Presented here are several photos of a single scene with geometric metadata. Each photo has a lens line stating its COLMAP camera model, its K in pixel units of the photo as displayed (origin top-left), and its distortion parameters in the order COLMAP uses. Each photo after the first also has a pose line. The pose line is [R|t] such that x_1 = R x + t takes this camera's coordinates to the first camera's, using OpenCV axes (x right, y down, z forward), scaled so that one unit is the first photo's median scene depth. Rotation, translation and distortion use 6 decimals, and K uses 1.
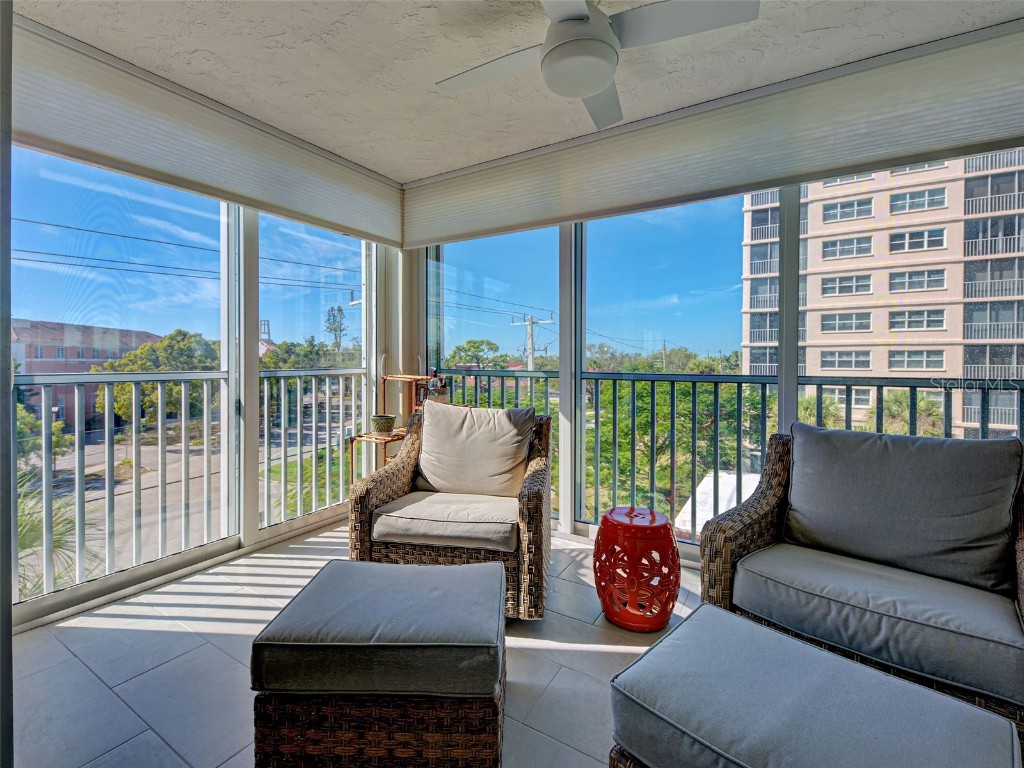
lens RADIAL K [[462.9, 0, 467.6], [0, 462.9, 363.7], [0, 0, 1]] dist [0.008614, -0.002985]
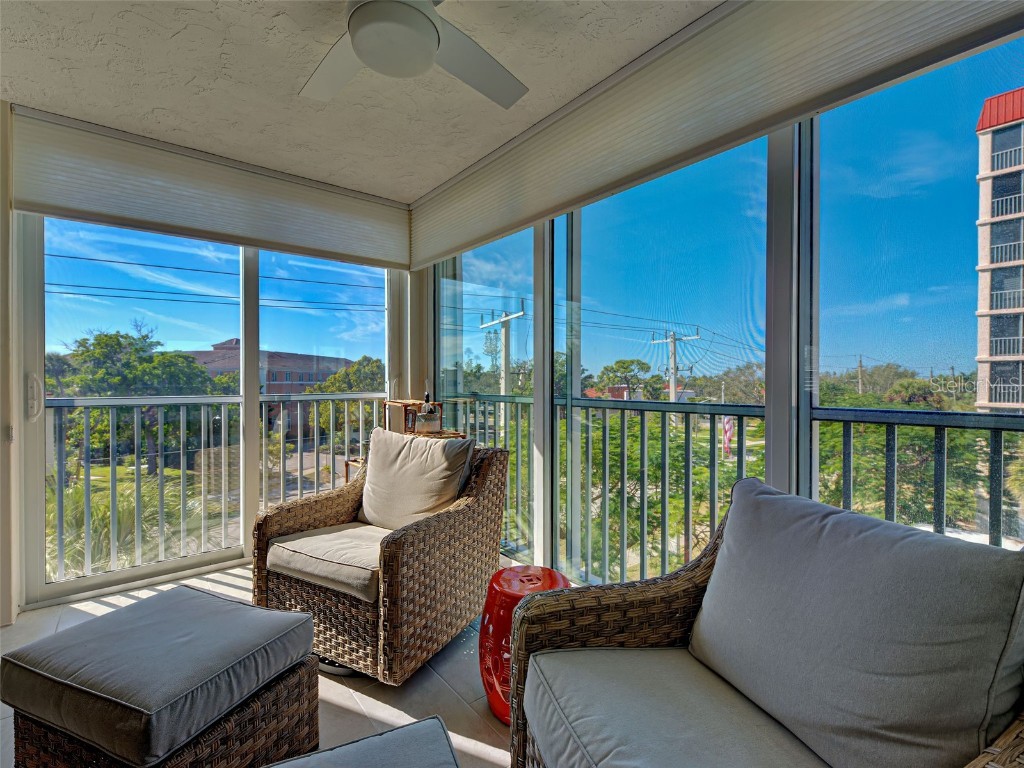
lens RADIAL K [[462.9, 0, 504.6], [0, 462.9, 384.8], [0, 0, 1]] dist [0.008614, -0.002985]
pose [[0.943885, -0.001924, -0.330268, 0.450713], [0.002383, 0.999997, 0.000986, -0.009033], [0.330265, -0.001718, 0.943887, 0.172996]]
